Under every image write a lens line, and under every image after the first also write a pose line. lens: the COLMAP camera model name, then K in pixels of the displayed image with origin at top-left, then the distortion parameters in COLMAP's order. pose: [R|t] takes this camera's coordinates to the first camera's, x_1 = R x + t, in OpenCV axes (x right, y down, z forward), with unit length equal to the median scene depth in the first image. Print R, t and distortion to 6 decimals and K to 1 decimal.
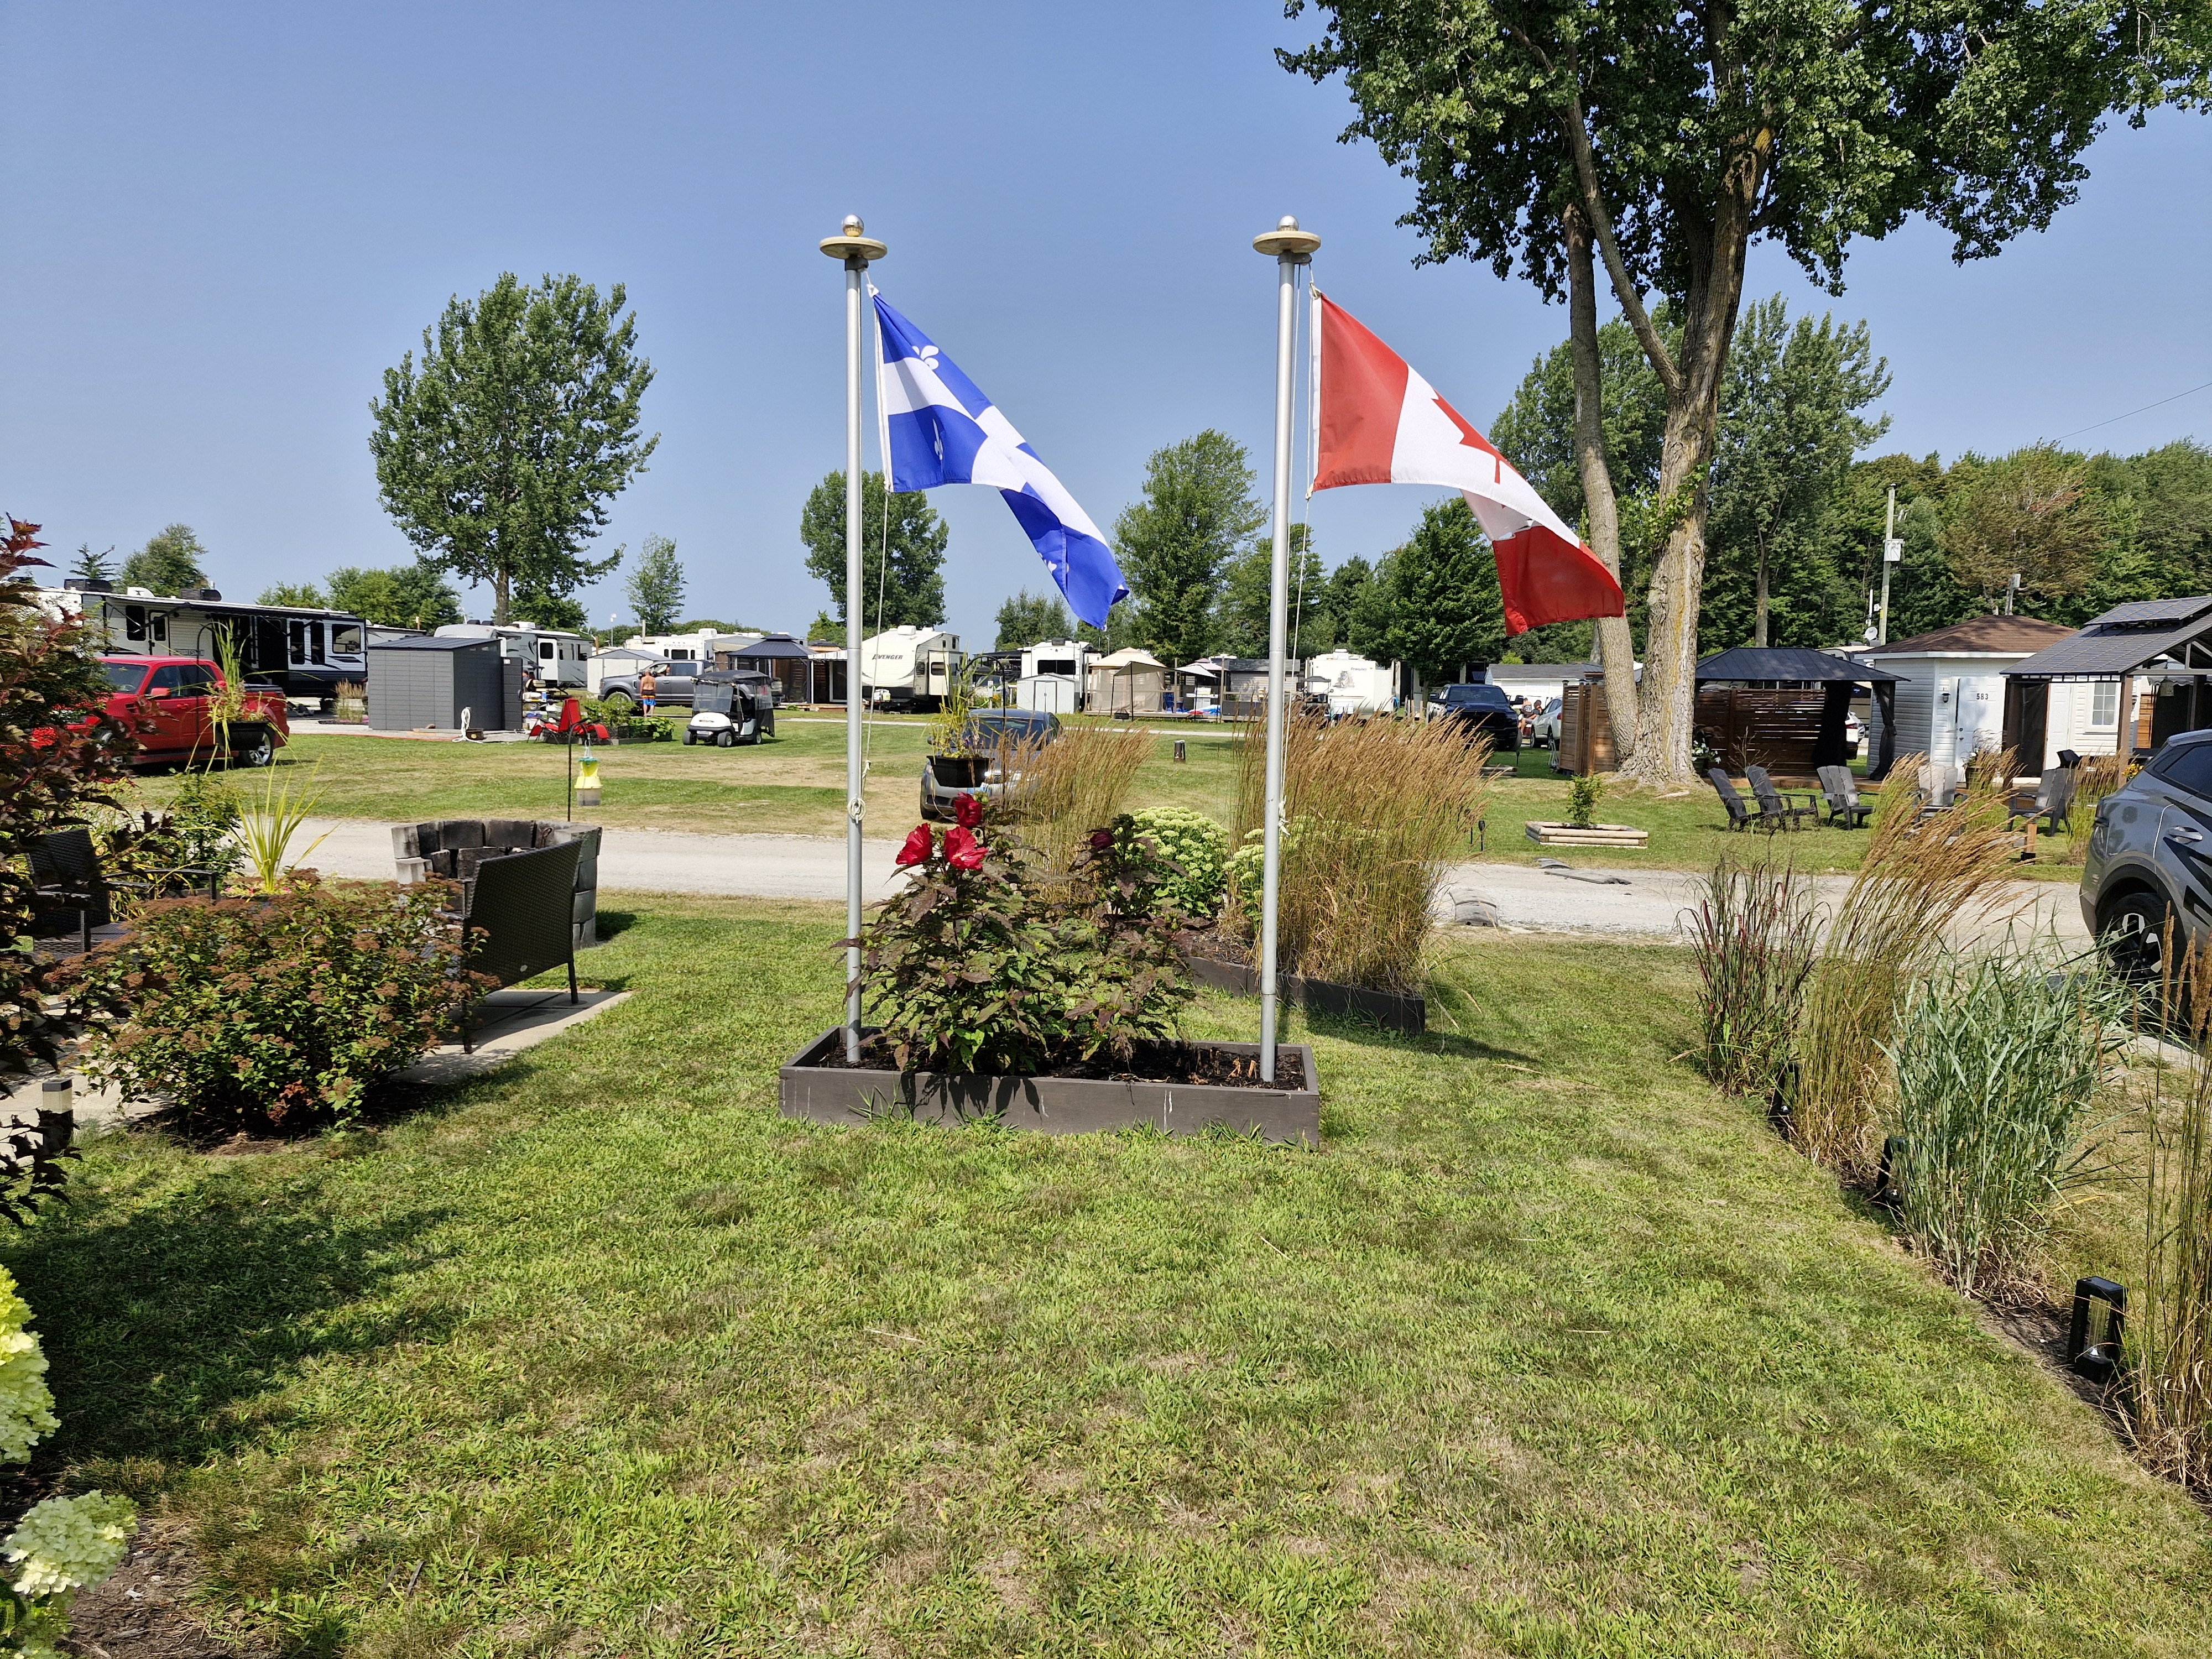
lens RADIAL K [[1491.7, 0, 1104.5], [0, 1491.7, 821.6], [0, 0, 1]] dist [0.194220, -0.294951]
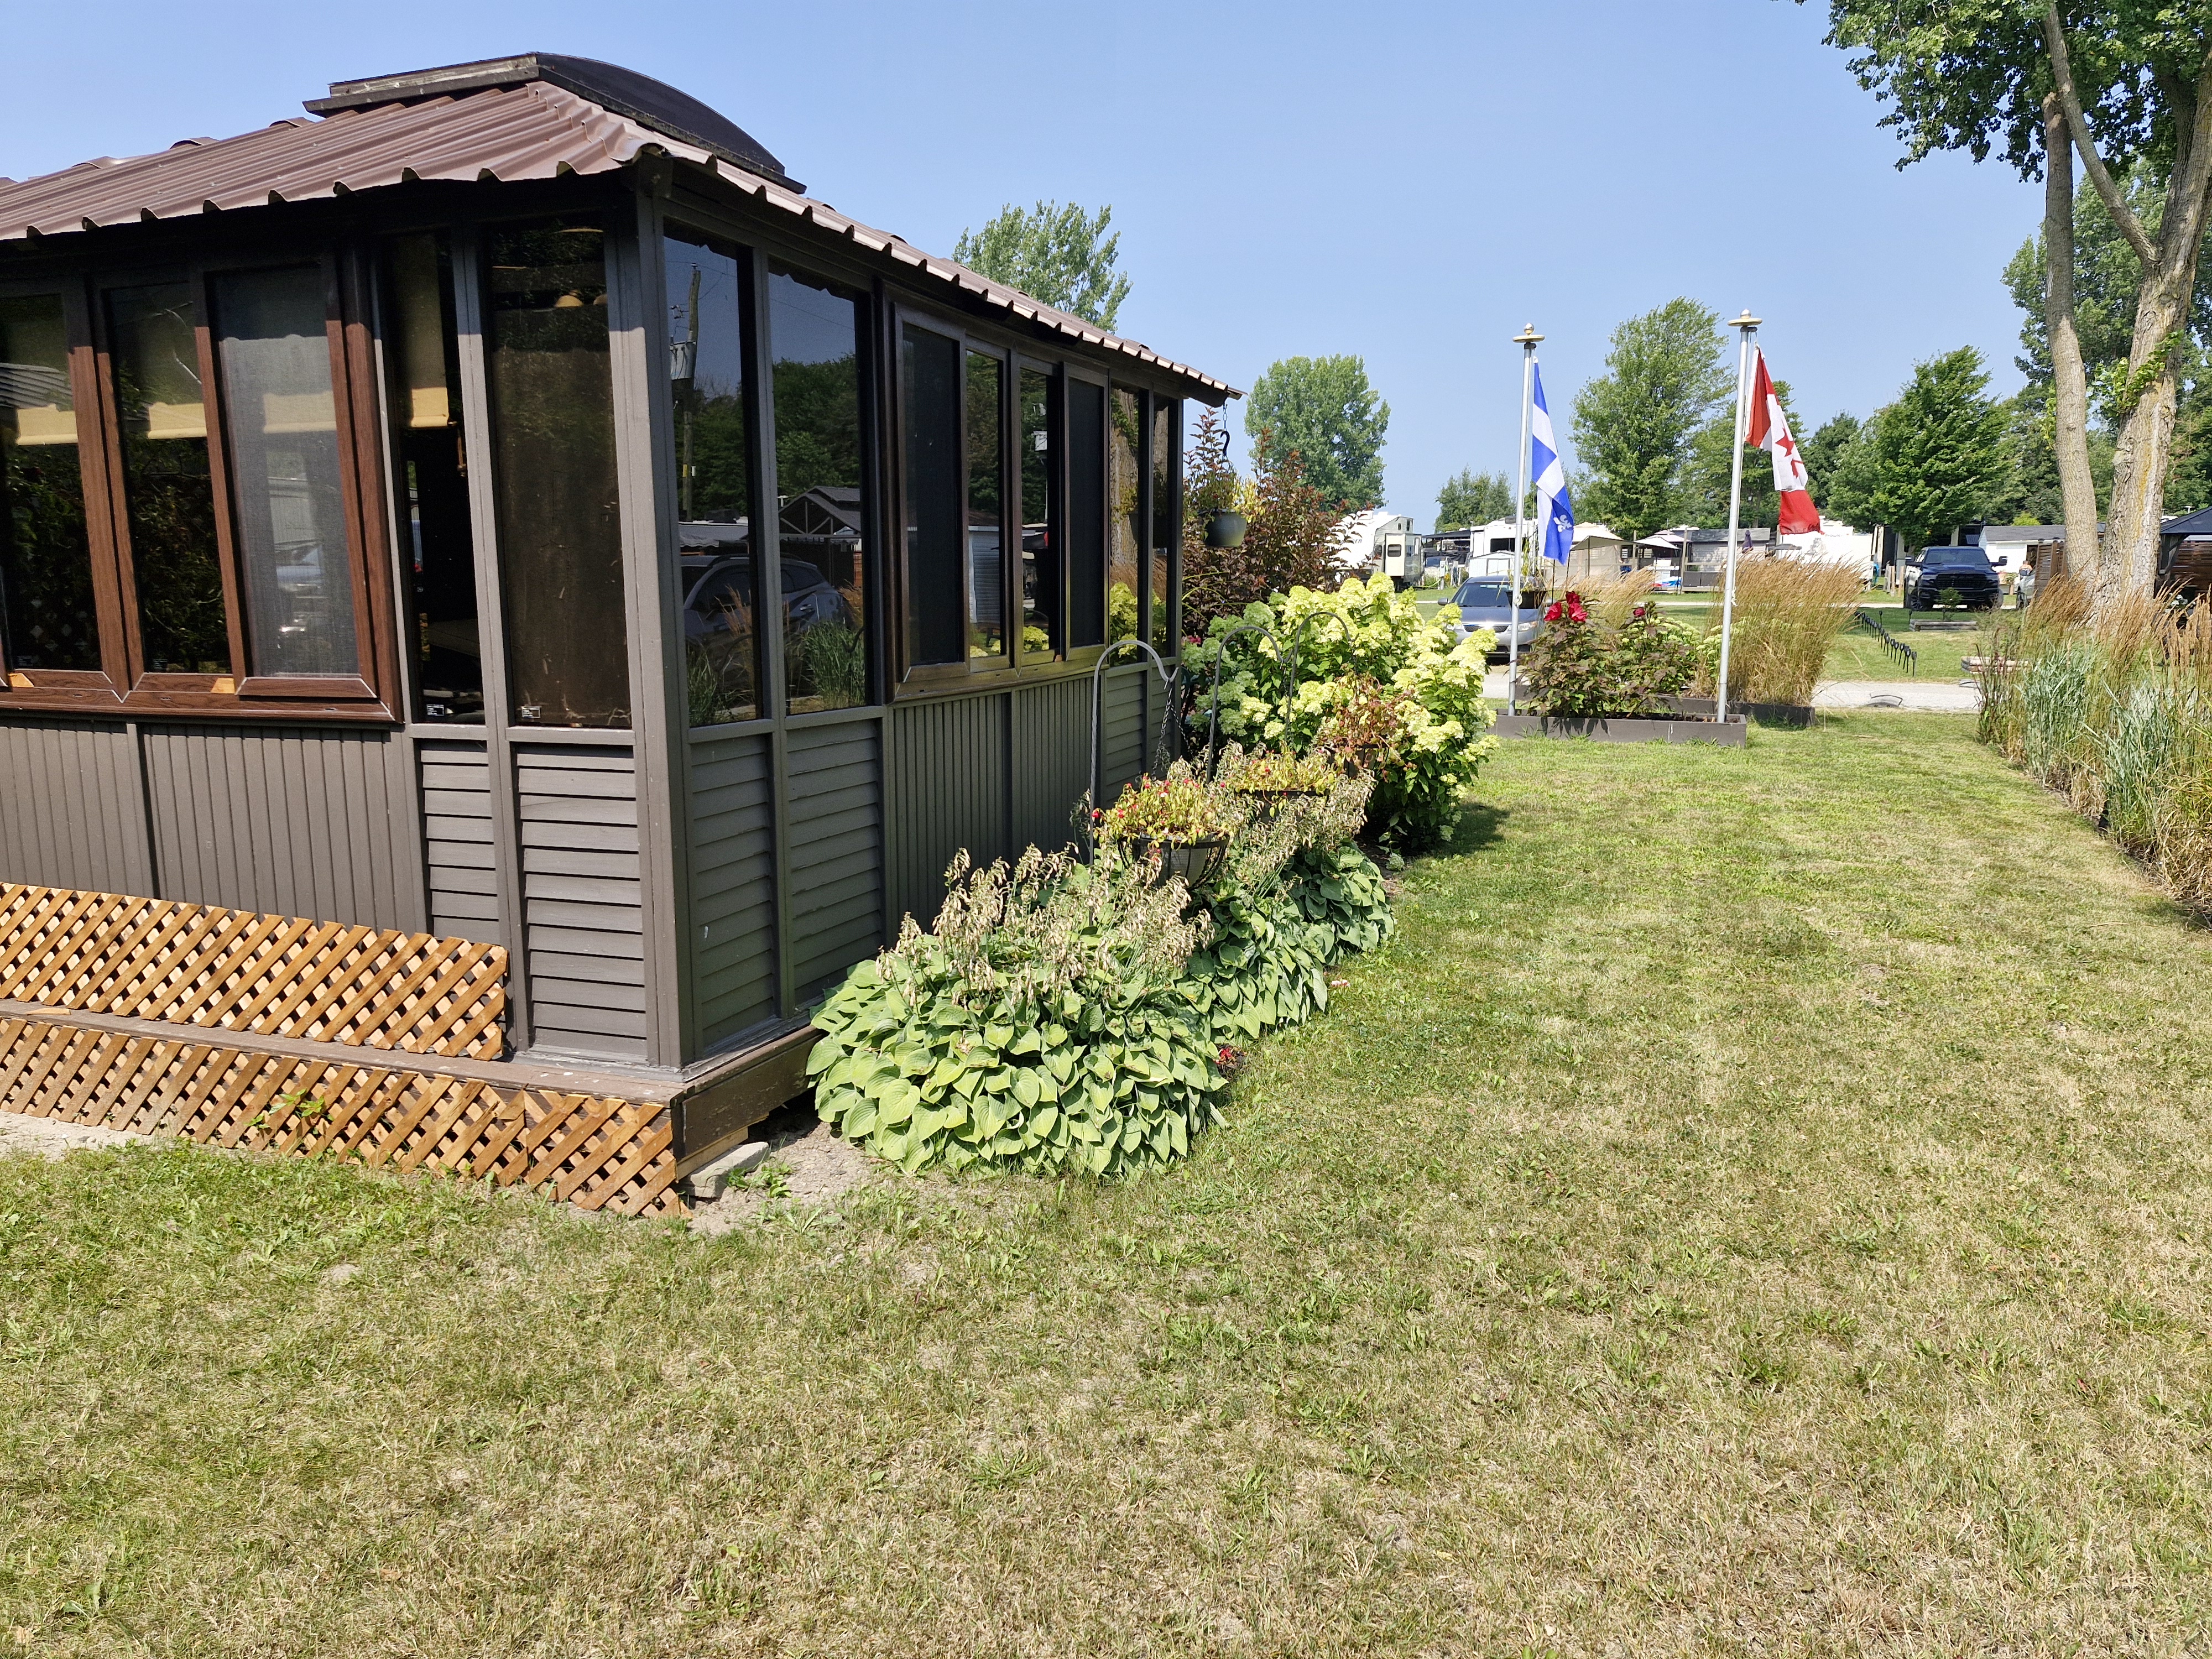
lens RADIAL K [[1527.9, 0, 1106.0], [0, 1527.9, 829.5], [0, 0, 1]] dist [0.098045, -0.087493]
pose [[0.963196, 0.021444, -0.267944, -0.011602], [-0.001362, 0.997189, 0.074913, 0.013451], [0.268797, -0.071791, 0.960518, -0.112645]]
